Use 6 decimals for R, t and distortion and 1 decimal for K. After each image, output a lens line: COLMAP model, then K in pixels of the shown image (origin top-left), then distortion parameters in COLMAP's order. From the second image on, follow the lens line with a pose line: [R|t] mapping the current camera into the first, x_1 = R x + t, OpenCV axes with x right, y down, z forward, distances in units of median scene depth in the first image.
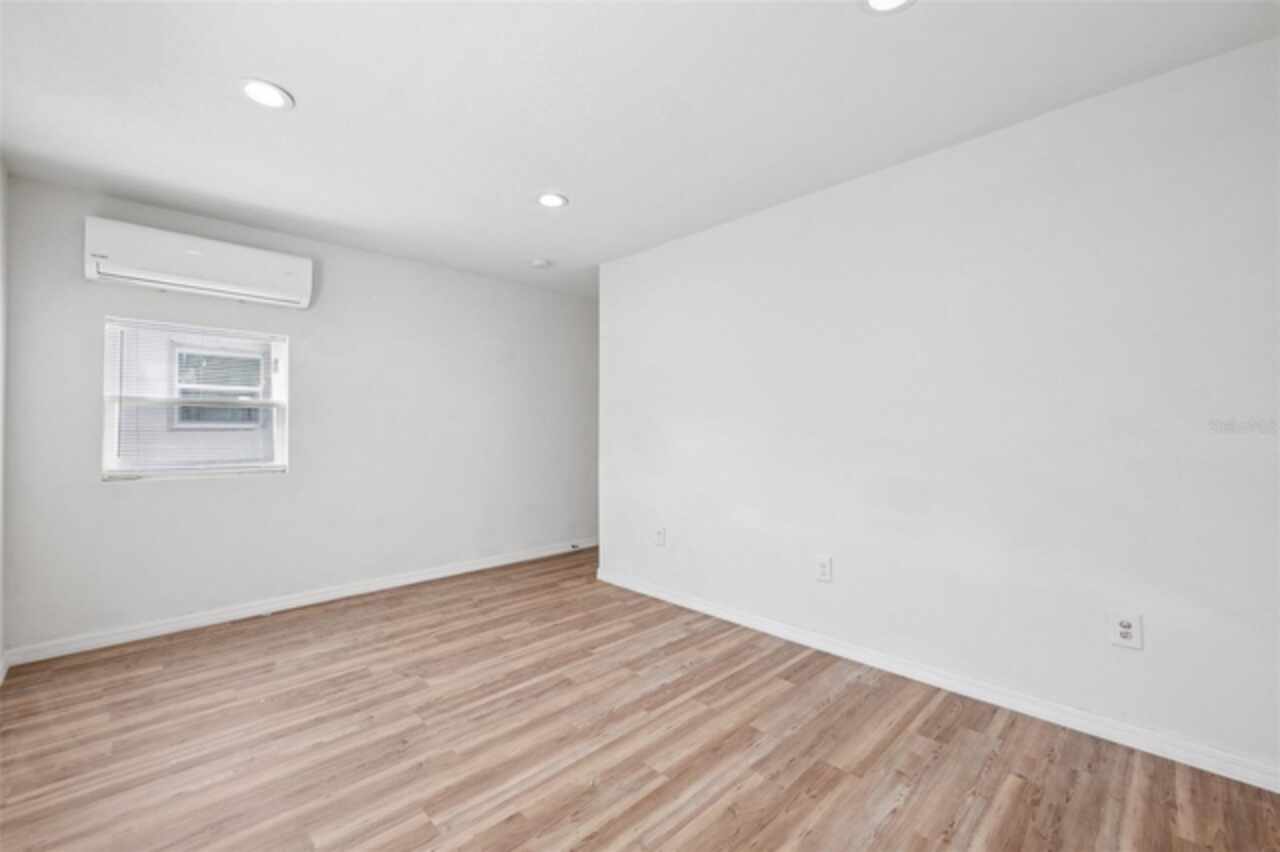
lens RADIAL K [[527.5, 0, 637.1], [0, 527.5, 424.9], [0, 0, 1]] dist [-0.012994, -0.000138]
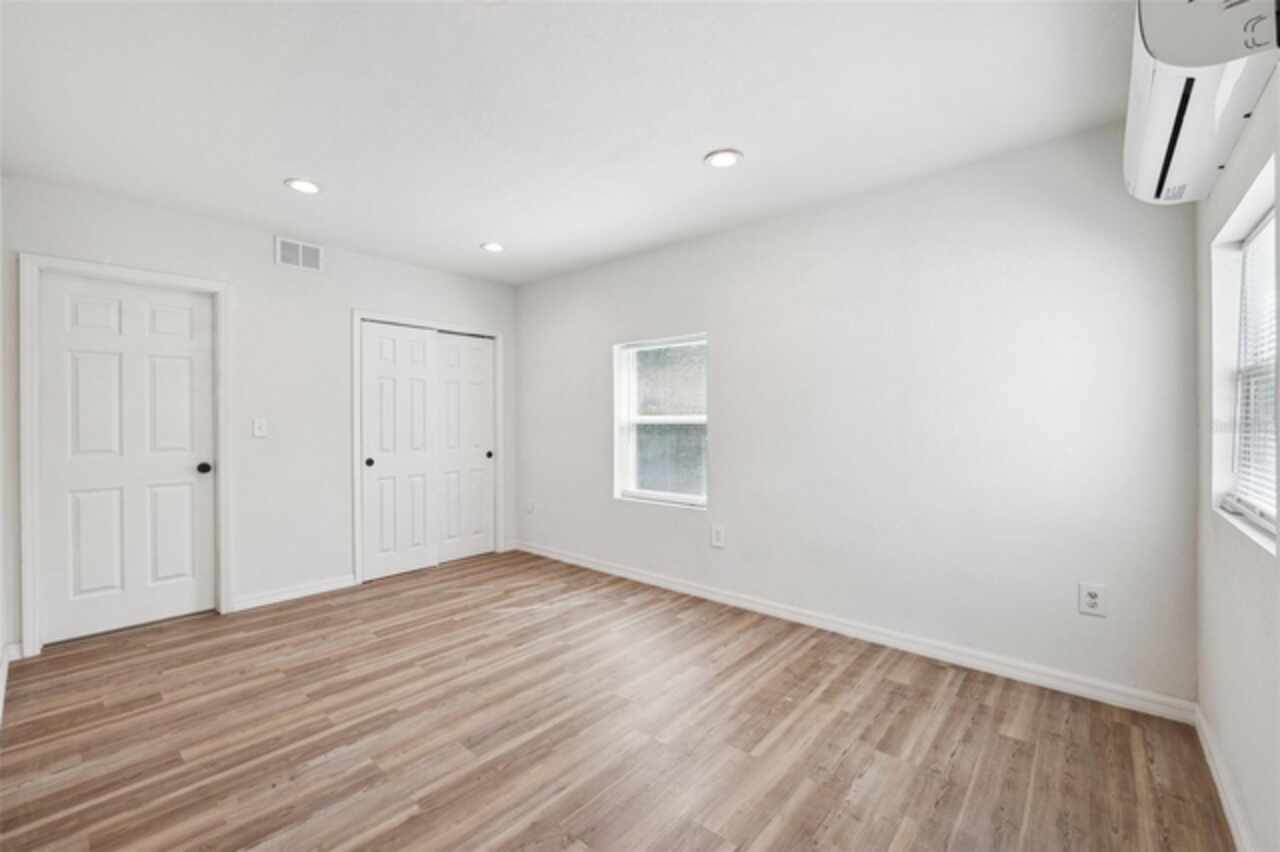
lens RADIAL K [[527.5, 0, 643.0], [0, 527.5, 424.5], [0, 0, 1]] dist [-0.012994, -0.000138]
pose [[-0.996003, 0.005019, -0.089179, -0.348121], [0.004160, 0.999943, 0.009817, -0.005780], [0.089223, 0.009407, -0.995967, 1.943469]]
